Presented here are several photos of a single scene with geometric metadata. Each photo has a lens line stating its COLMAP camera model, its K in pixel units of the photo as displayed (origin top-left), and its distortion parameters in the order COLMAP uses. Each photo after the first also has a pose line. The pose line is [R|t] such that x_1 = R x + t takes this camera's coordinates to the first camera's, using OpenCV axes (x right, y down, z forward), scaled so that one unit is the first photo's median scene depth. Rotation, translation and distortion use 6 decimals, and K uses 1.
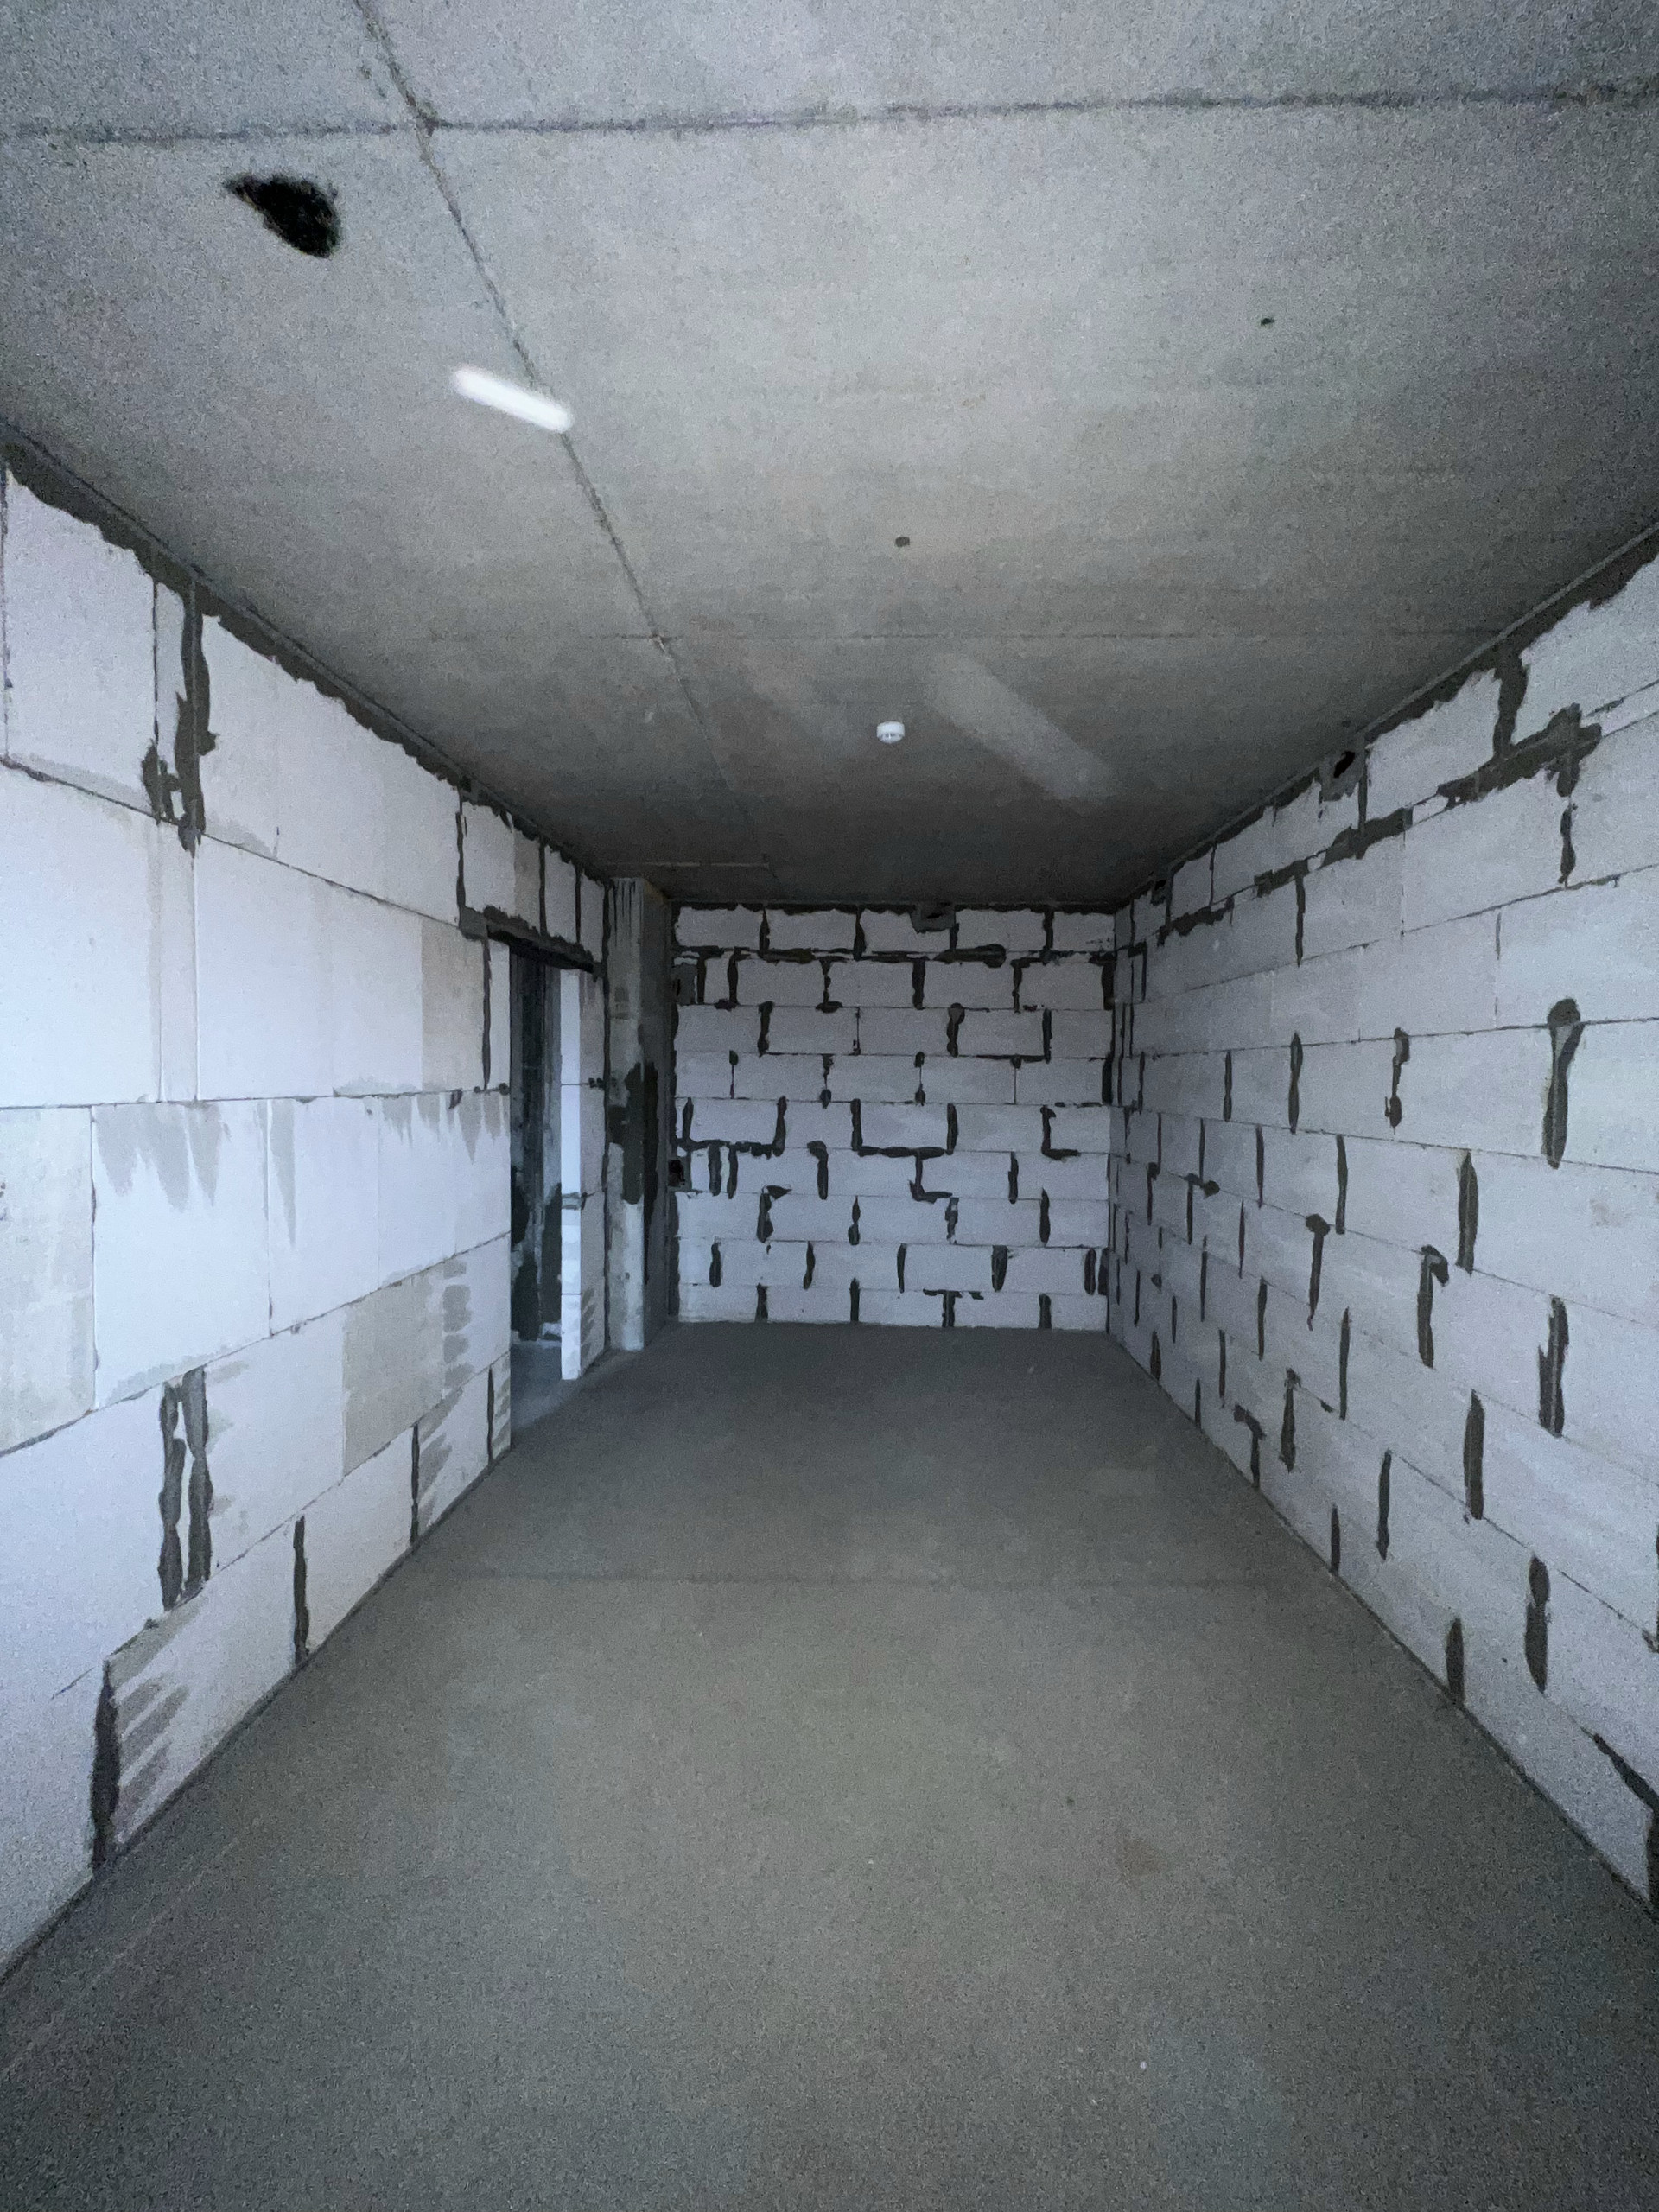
lens RADIAL K [[885.7, 0, 830.7], [0, 885.7, 1103.3], [0, 0, 1]] dist [-0.002936, 0.000693]
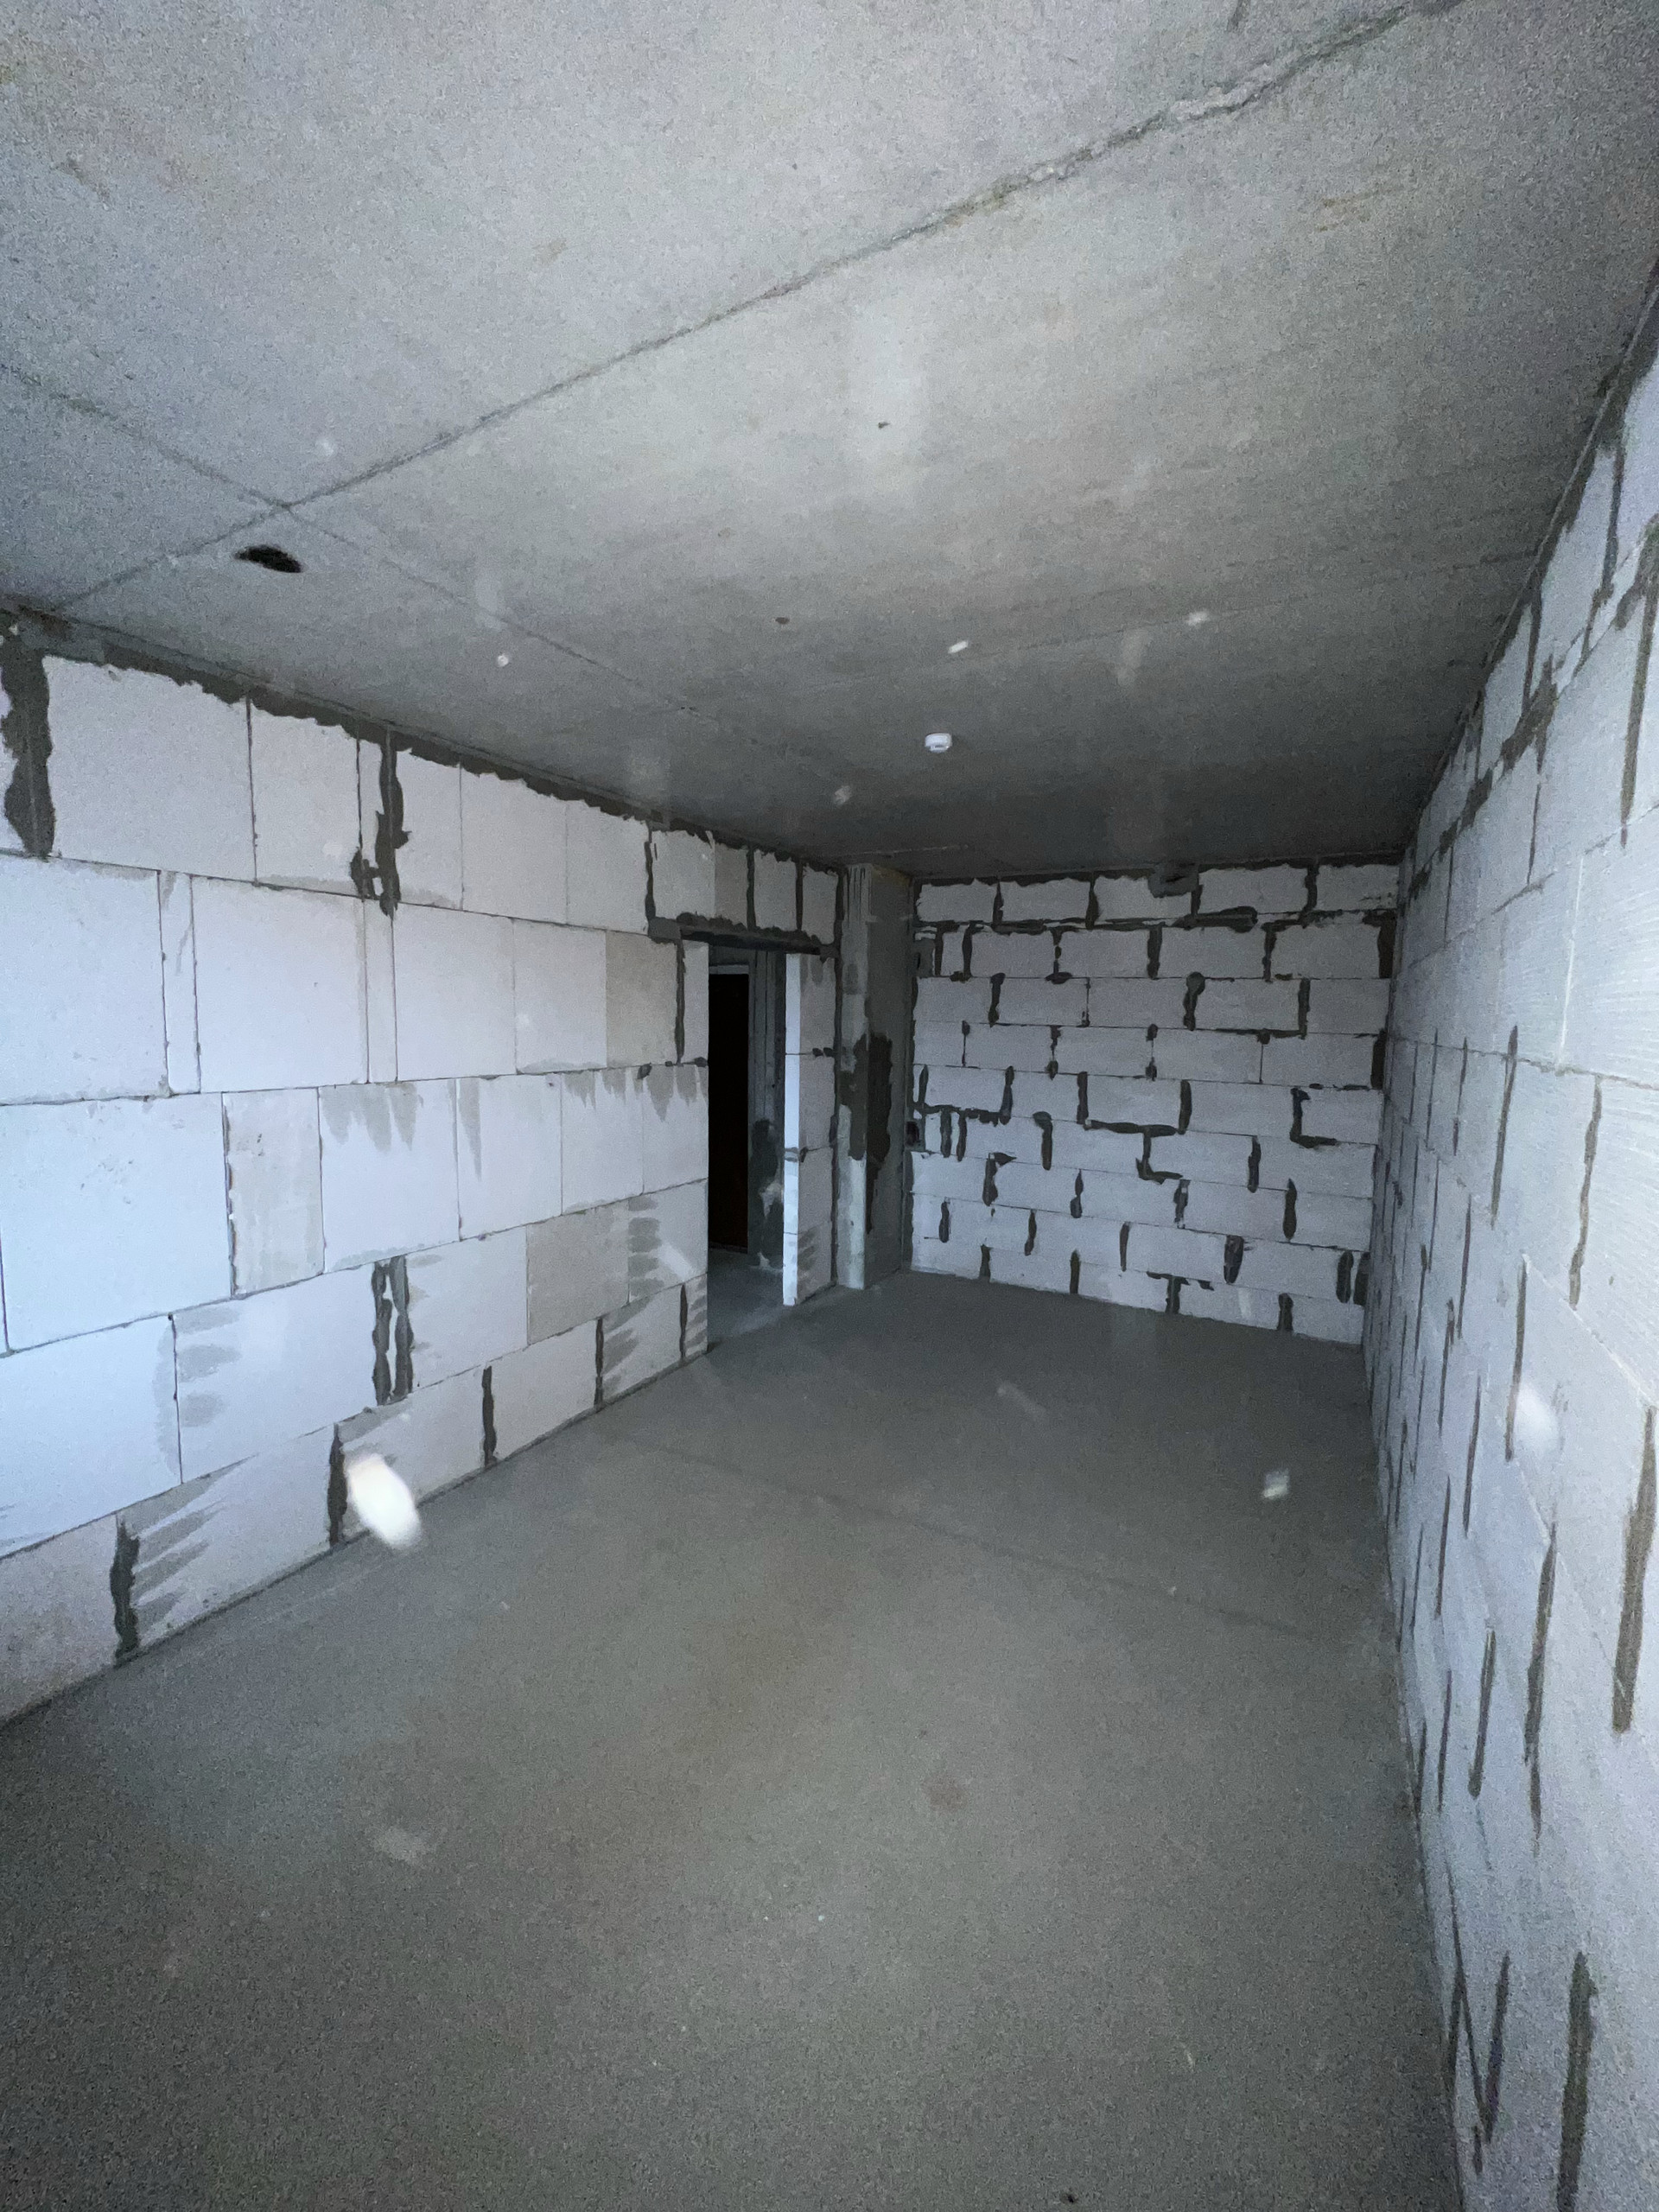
lens RADIAL K [[885.7, 0, 832.8], [0, 885.7, 1102.6], [0, 0, 1]] dist [-0.002936, 0.000693]
pose [[0.893928, 0.051079, -0.445290, 0.359187], [-0.023423, 0.997451, 0.067395, -0.049463], [0.447597, -0.049817, 0.892847, -0.010993]]
